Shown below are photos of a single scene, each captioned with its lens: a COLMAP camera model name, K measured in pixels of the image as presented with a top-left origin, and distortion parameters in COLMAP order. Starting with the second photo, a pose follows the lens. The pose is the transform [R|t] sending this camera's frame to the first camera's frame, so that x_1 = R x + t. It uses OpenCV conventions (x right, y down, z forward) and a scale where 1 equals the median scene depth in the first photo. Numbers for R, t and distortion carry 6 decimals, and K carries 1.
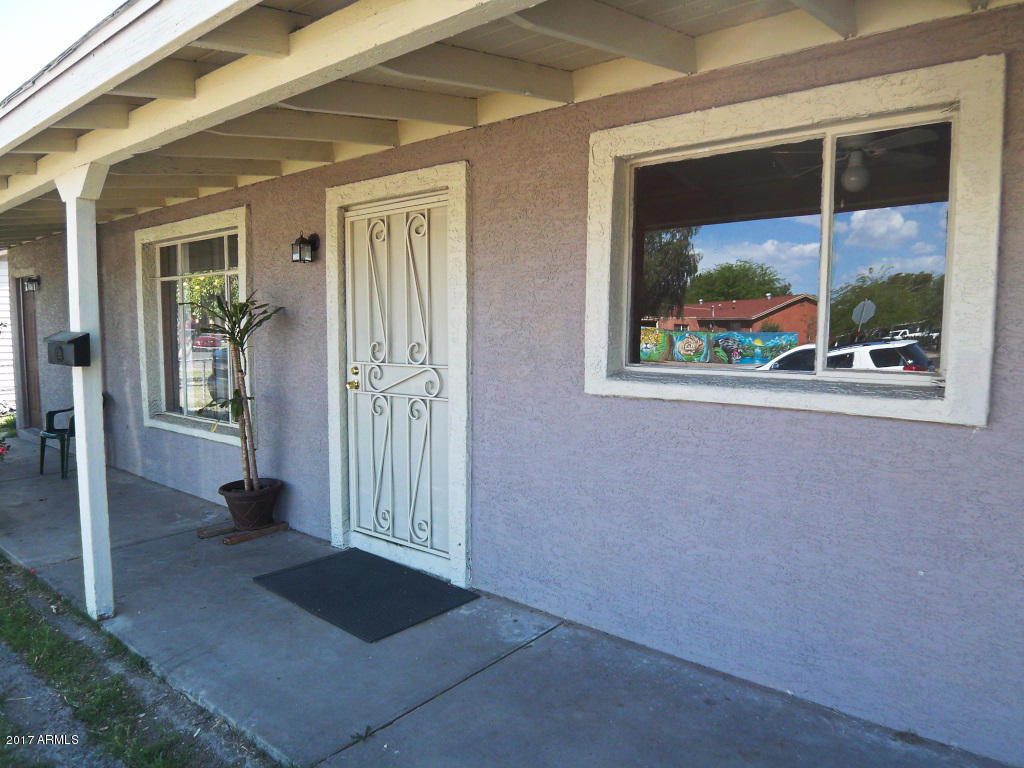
lens RADIAL K [[698.8, 0, 510.8], [0, 698.8, 382.7], [0, 0, 1]] dist [-0.042858, -0.009663]
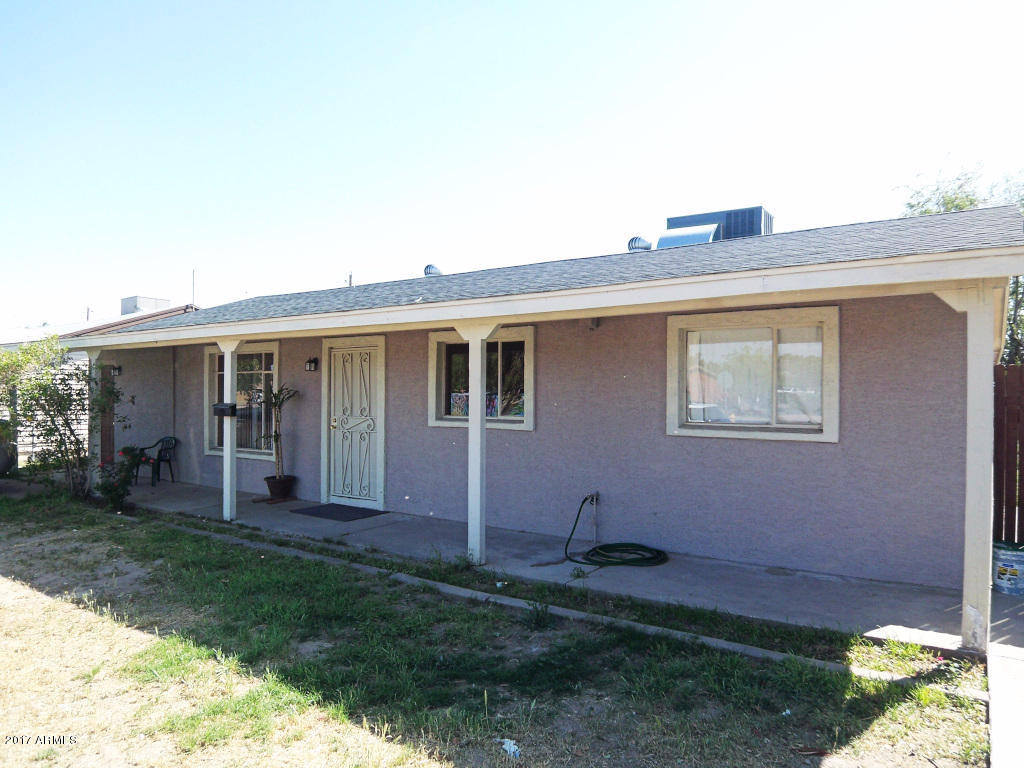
lens RADIAL K [[698.8, 0, 511.9], [0, 698.8, 387.8], [0, 0, 1]] dist [-0.042858, -0.009663]
pose [[0.995666, 0.003981, 0.092912, 0.135192], [0.004552, 0.995799, -0.091451, 0.088333], [-0.092886, 0.091477, 0.991466, -1.300267]]
